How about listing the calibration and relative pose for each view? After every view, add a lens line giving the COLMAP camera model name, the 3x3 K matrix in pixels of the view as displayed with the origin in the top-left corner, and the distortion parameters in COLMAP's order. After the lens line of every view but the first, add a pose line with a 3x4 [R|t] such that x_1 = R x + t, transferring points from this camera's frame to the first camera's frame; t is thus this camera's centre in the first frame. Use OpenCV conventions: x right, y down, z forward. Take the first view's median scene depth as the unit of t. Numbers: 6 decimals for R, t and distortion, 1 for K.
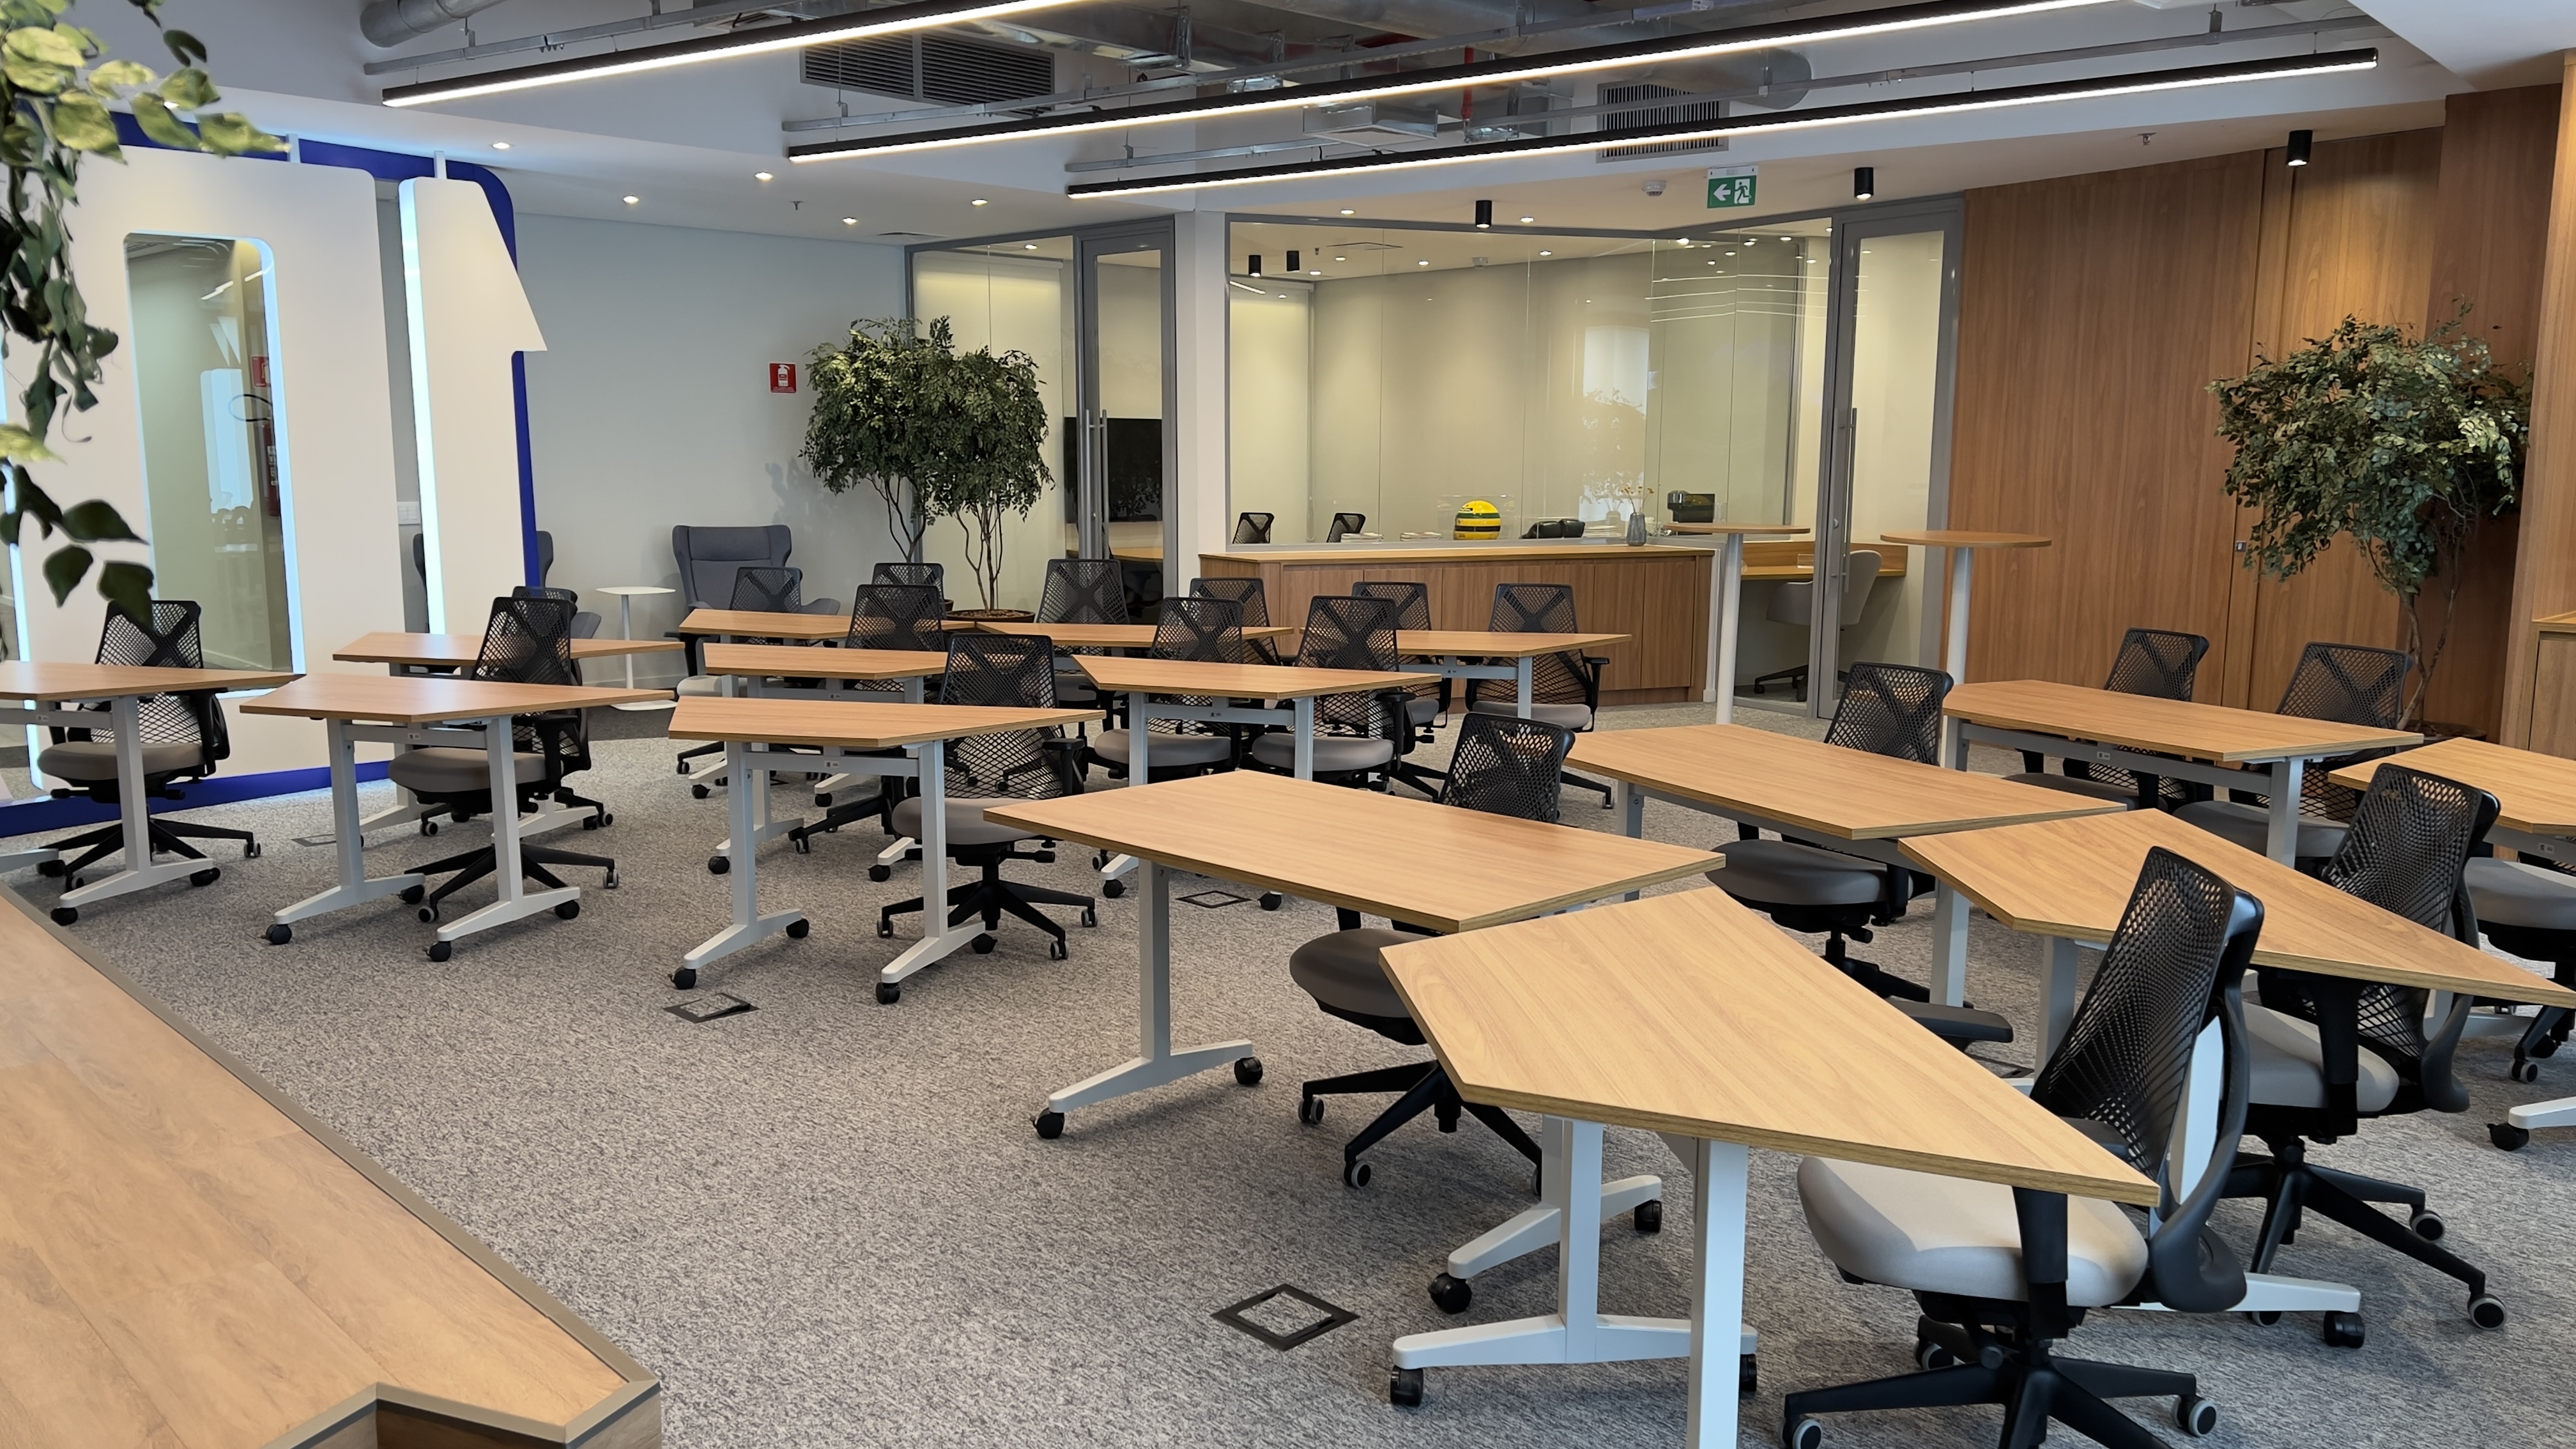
lens RADIAL K [[1914.0, 0, 1280.3], [0, 1914.0, 739.8], [0, 0, 1]] dist [0.068062, -0.081224]
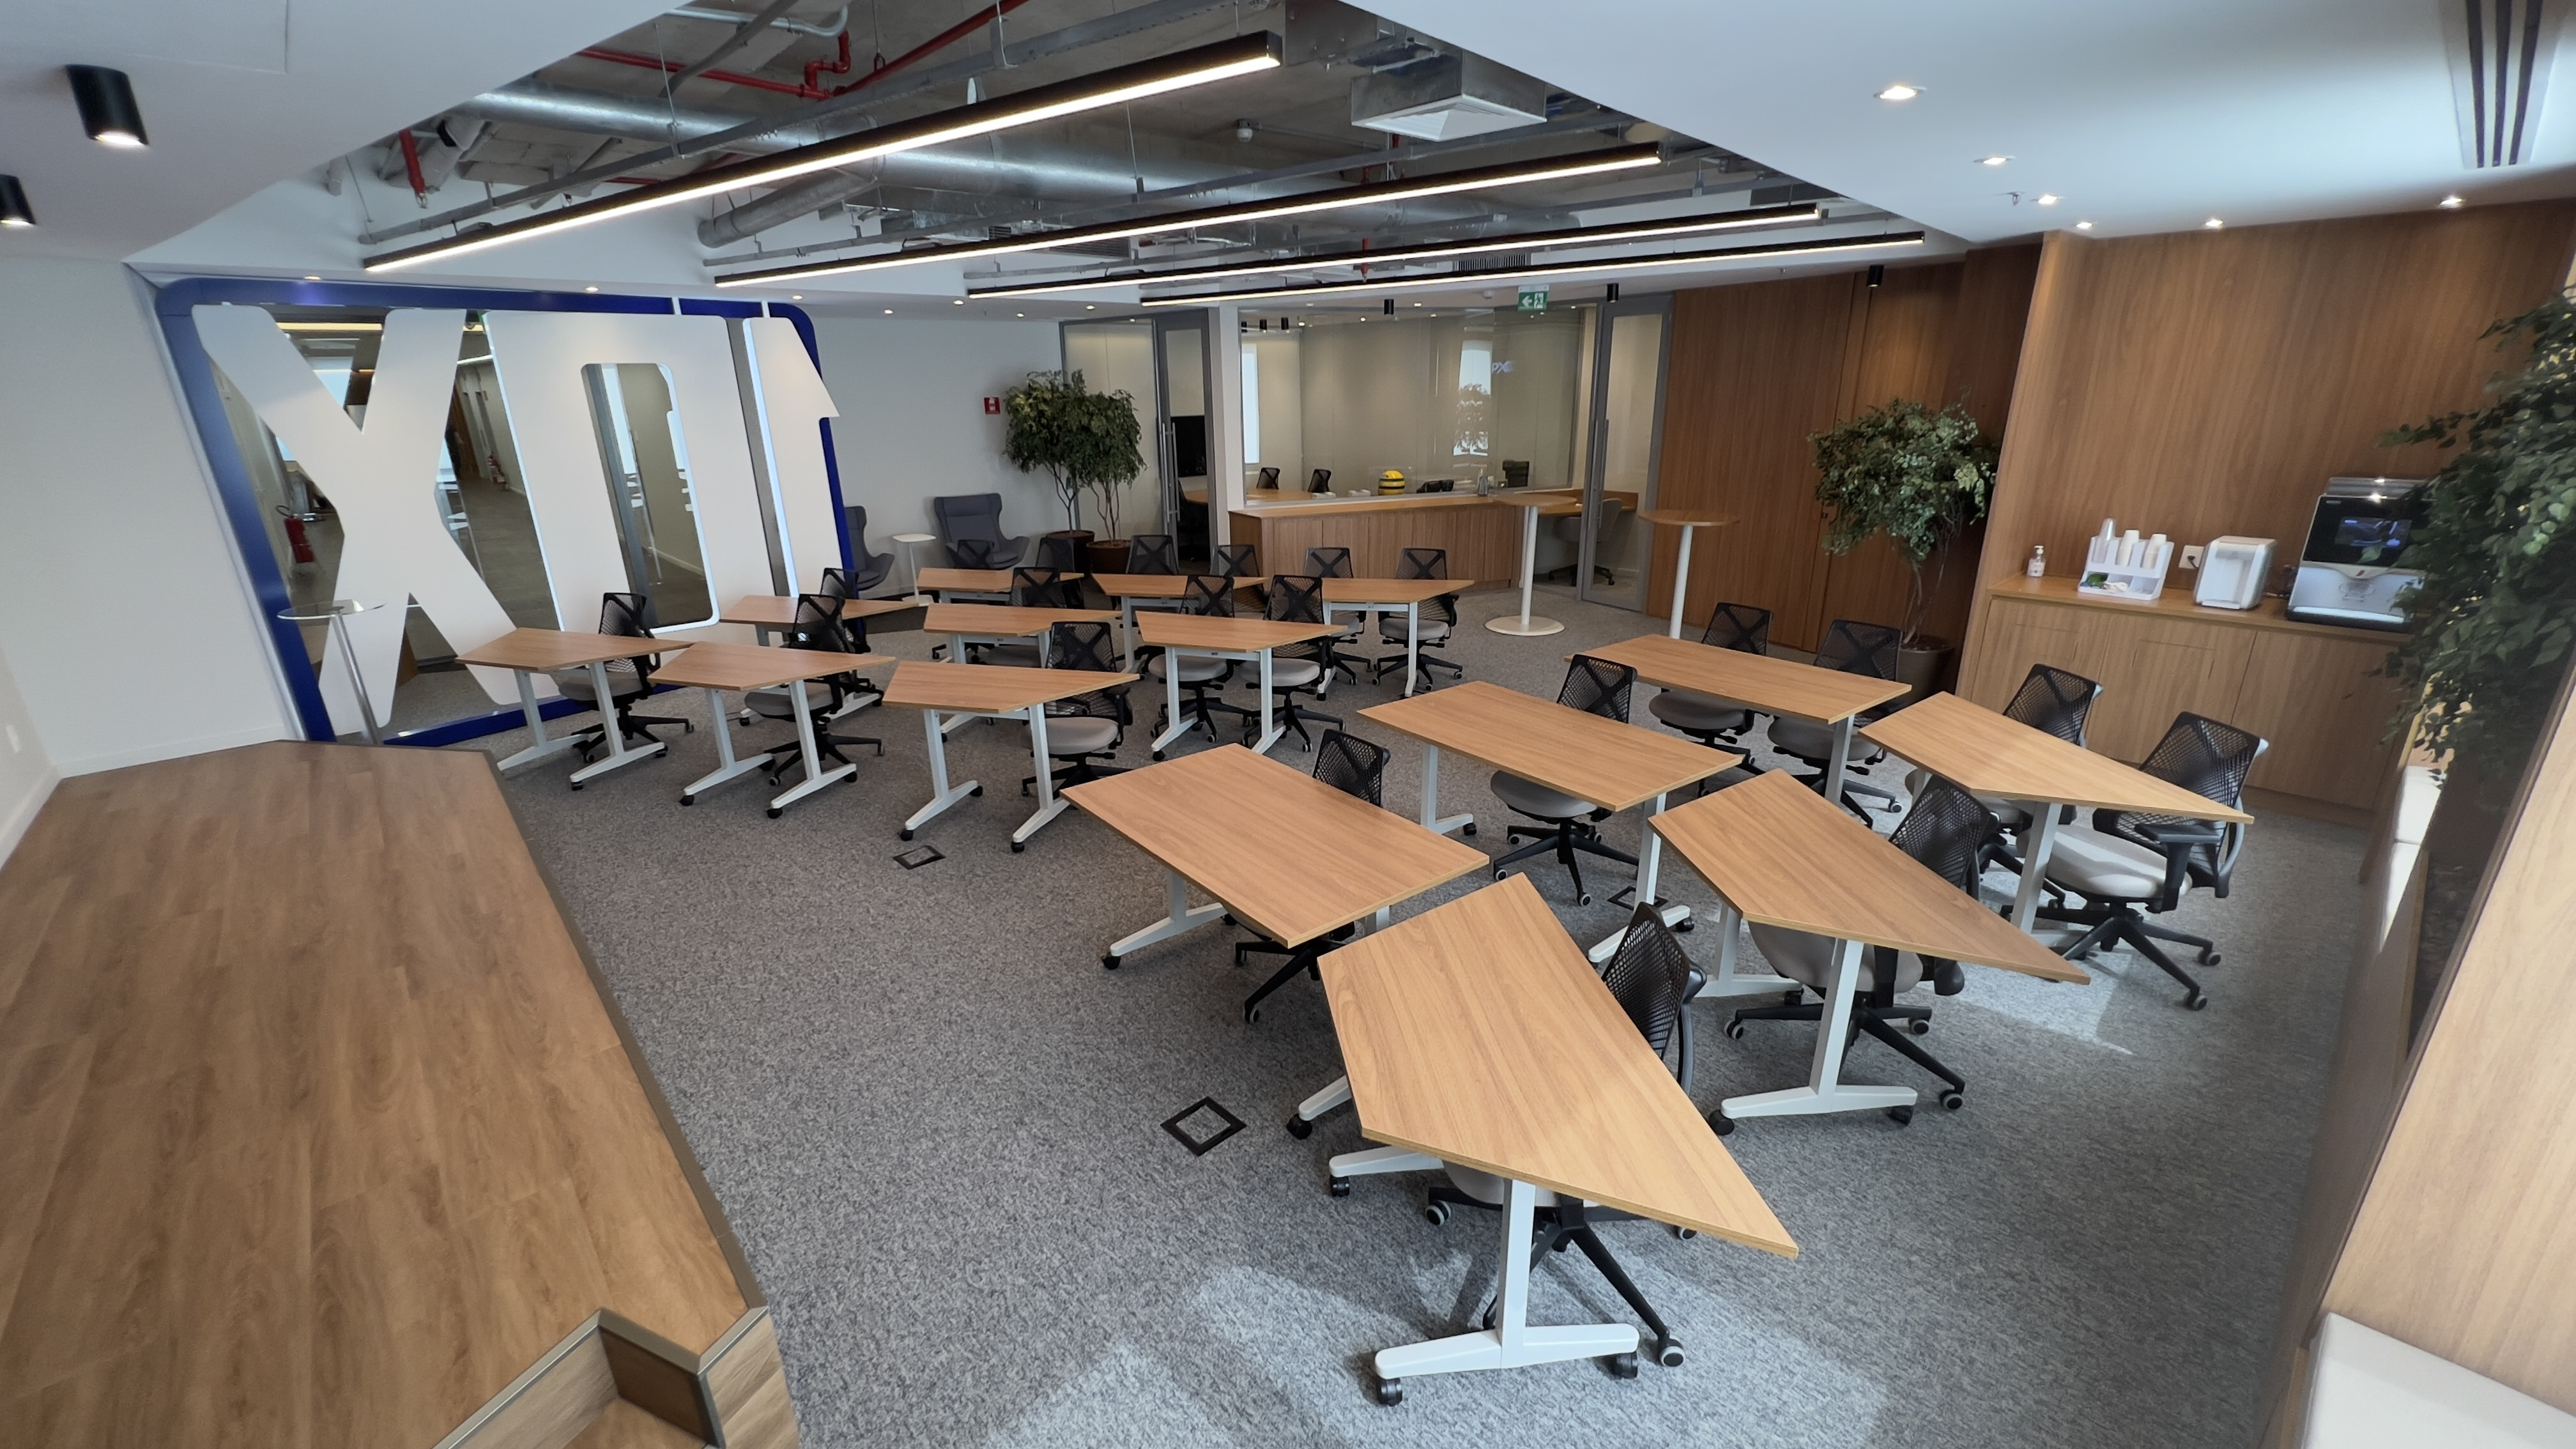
lens RADIAL K [[1022.3, 0, 1288.0], [0, 1022.3, 724.5], [0, 0, 1]] dist [-0.000708, -0.000214]
pose [[0.999529, -0.014023, -0.027307, 0.060431], [0.018565, 0.984580, 0.173944, -0.118203], [0.024447, -0.174369, 0.984377, 0.092046]]
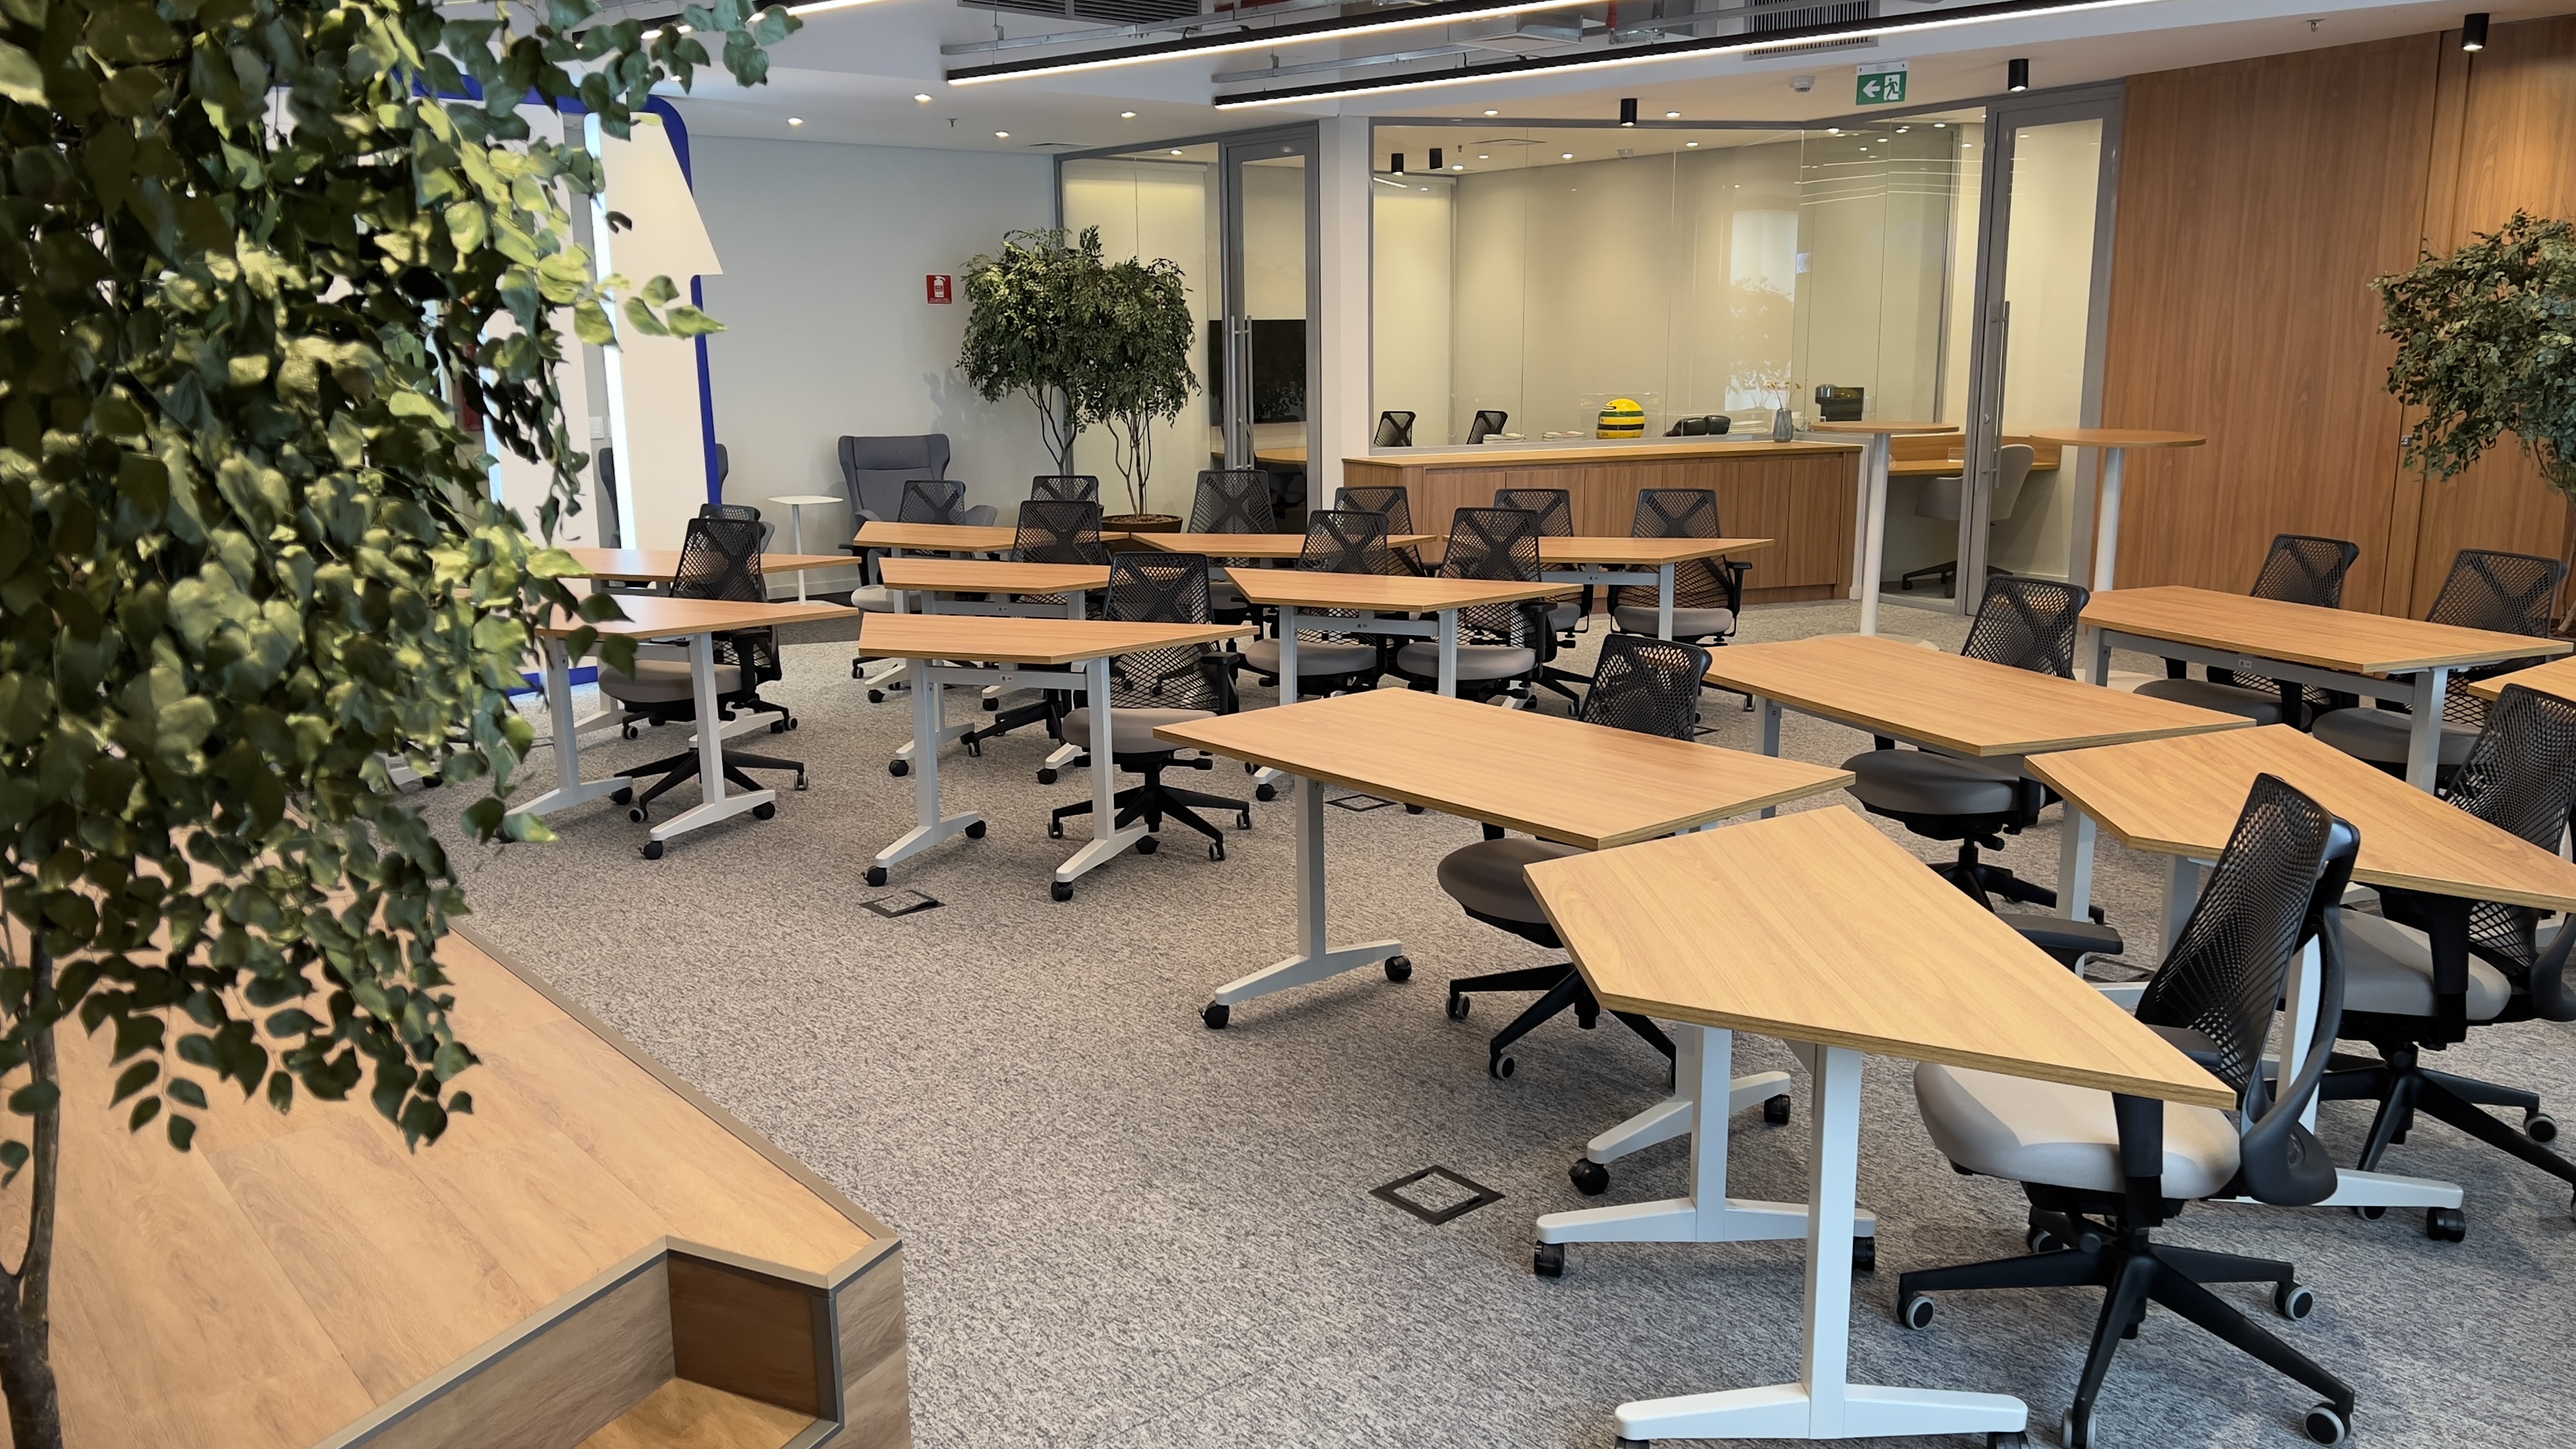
lens RADIAL K [[1912.4, 0, 1272.6], [0, 1912.4, 730.8], [0, 0, 1]] dist [0.083570, -0.104691]
pose [[0.997088, -0.001096, -0.076258, -0.003891], [0.005234, 0.998522, 0.054088, -0.013489], [0.076086, -0.054330, 0.995620, -0.046990]]
